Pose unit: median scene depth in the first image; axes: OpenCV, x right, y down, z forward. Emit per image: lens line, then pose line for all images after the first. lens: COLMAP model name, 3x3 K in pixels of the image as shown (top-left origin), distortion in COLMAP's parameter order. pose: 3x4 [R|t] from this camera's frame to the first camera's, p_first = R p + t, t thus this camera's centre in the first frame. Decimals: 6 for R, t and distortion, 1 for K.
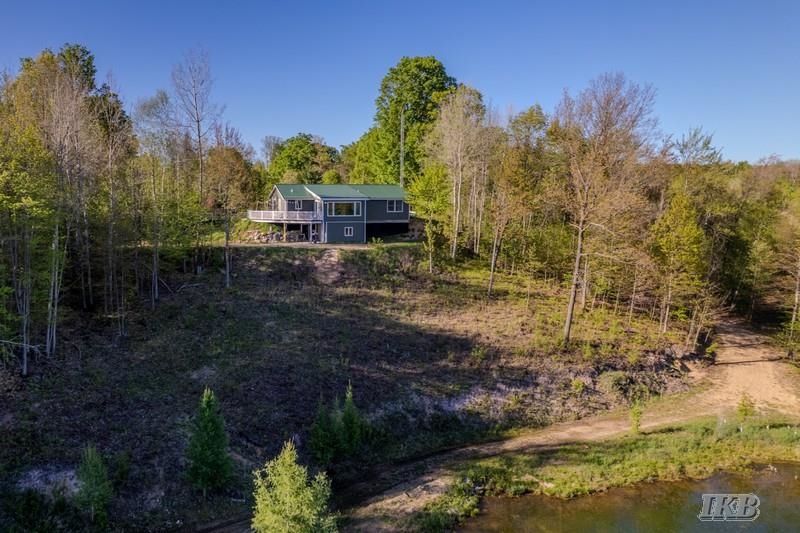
lens RADIAL K [[644.1, 0, 333.6], [0, 644.1, 268.6], [0, 0, 1]] dist [-0.000471, 0.000401]
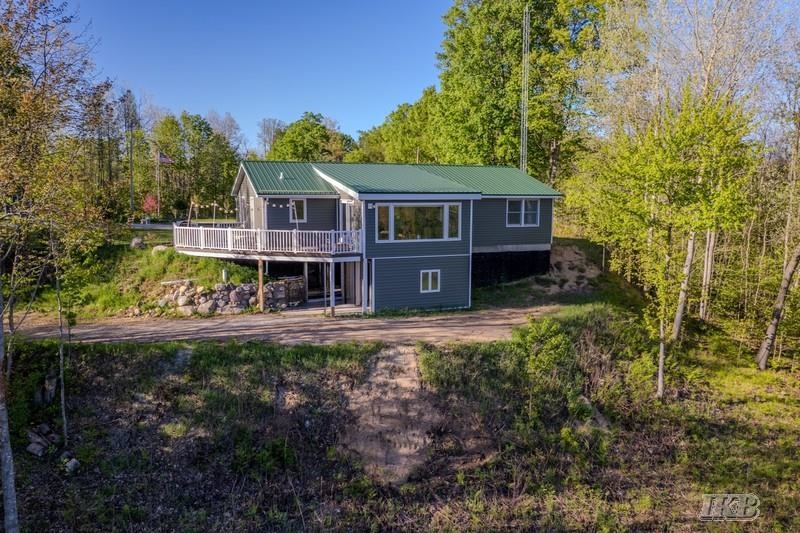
lens RADIAL K [[627.5, 0, 400.0], [0, 627.5, 266.5], [0, 0, 1]] dist [-0.076647, 0.066998]
pose [[0.995764, -0.010221, 0.091380, -0.028317], [0.010150, 0.999948, 0.001237, -0.066840], [-0.091388, -0.000304, 0.995815, 0.630564]]
